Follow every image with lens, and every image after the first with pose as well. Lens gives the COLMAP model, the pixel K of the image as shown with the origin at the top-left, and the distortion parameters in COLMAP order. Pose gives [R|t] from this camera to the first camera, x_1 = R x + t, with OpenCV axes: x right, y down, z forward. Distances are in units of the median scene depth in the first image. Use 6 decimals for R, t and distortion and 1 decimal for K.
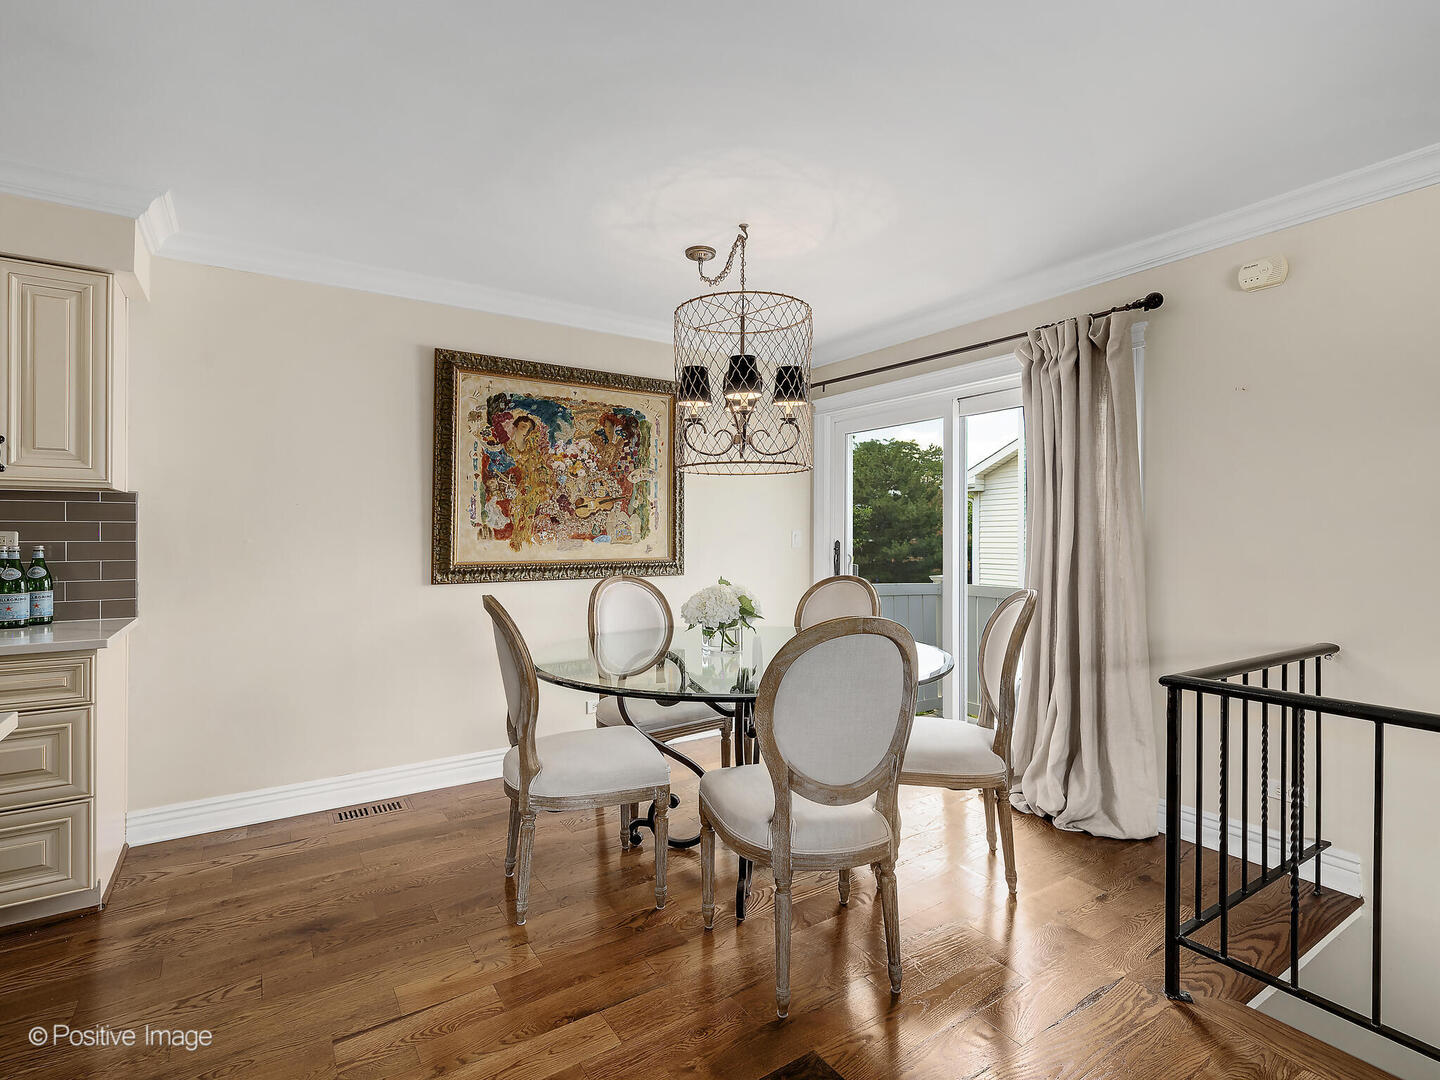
lens RADIAL K [[709.0, 0, 714.6], [0, 709.0, 532.5], [0, 0, 1]] dist [-0.000795, -0.000056]
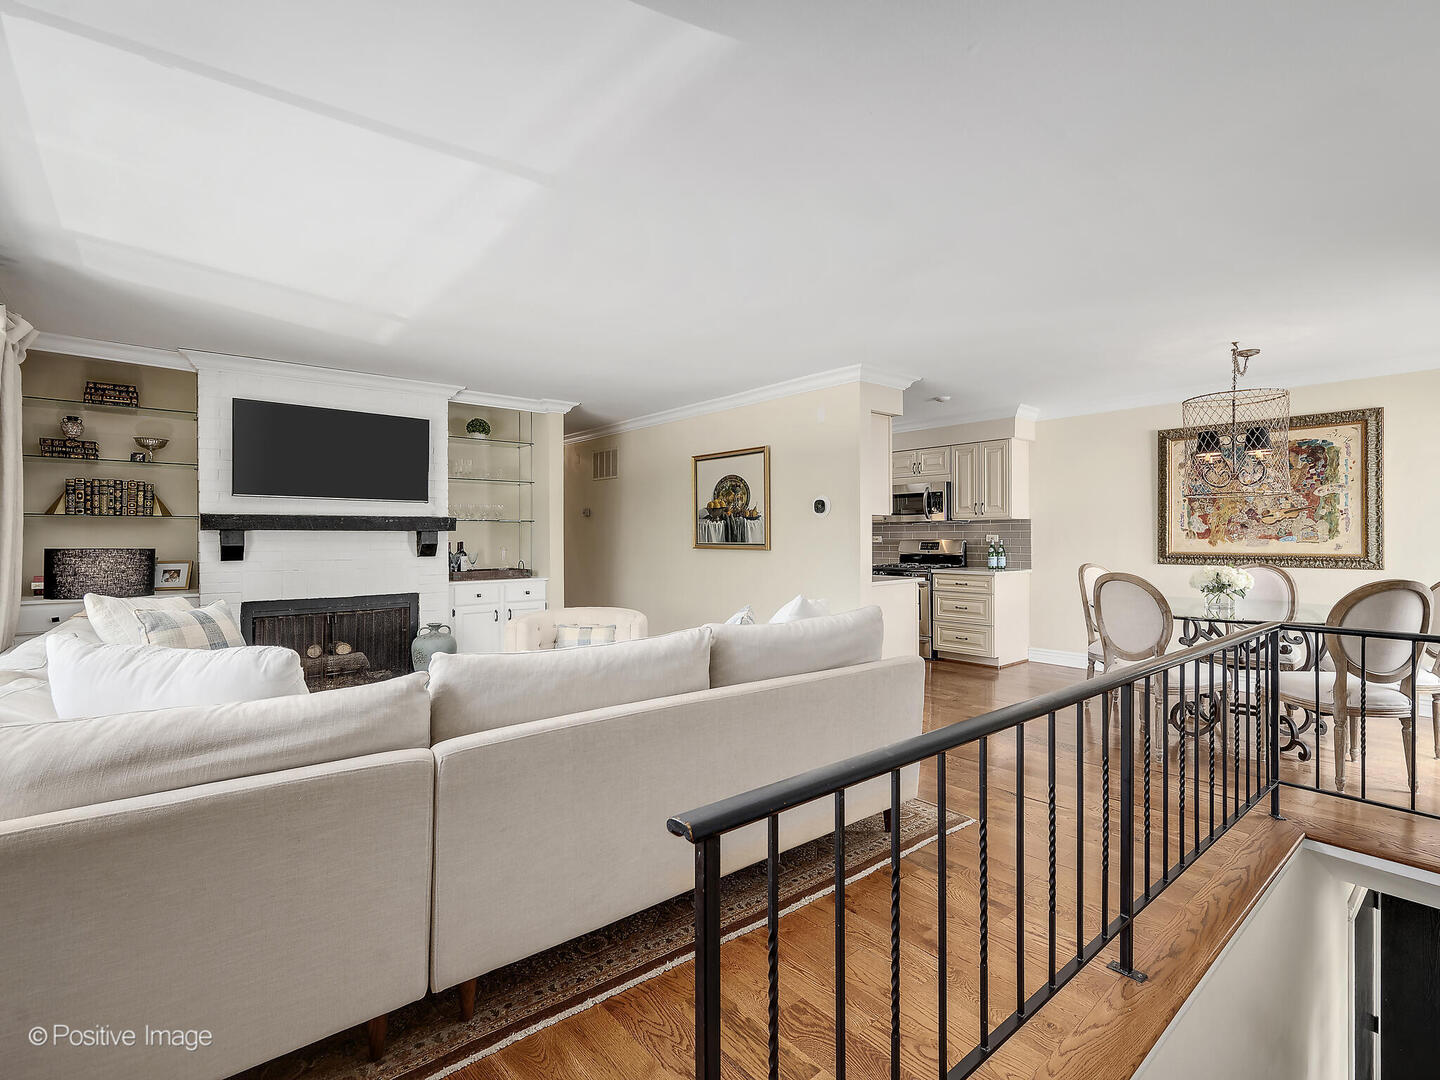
lens RADIAL K [[709.0, 0, 714.6], [0, 709.0, 532.5], [0, 0, 1]] dist [-0.000795, -0.000056]
pose [[0.101041, -0.004530, -0.994872, 1.213990], [0.005890, 0.999975, -0.003955, -0.004717], [0.994865, -0.005460, 0.101065, -0.272333]]
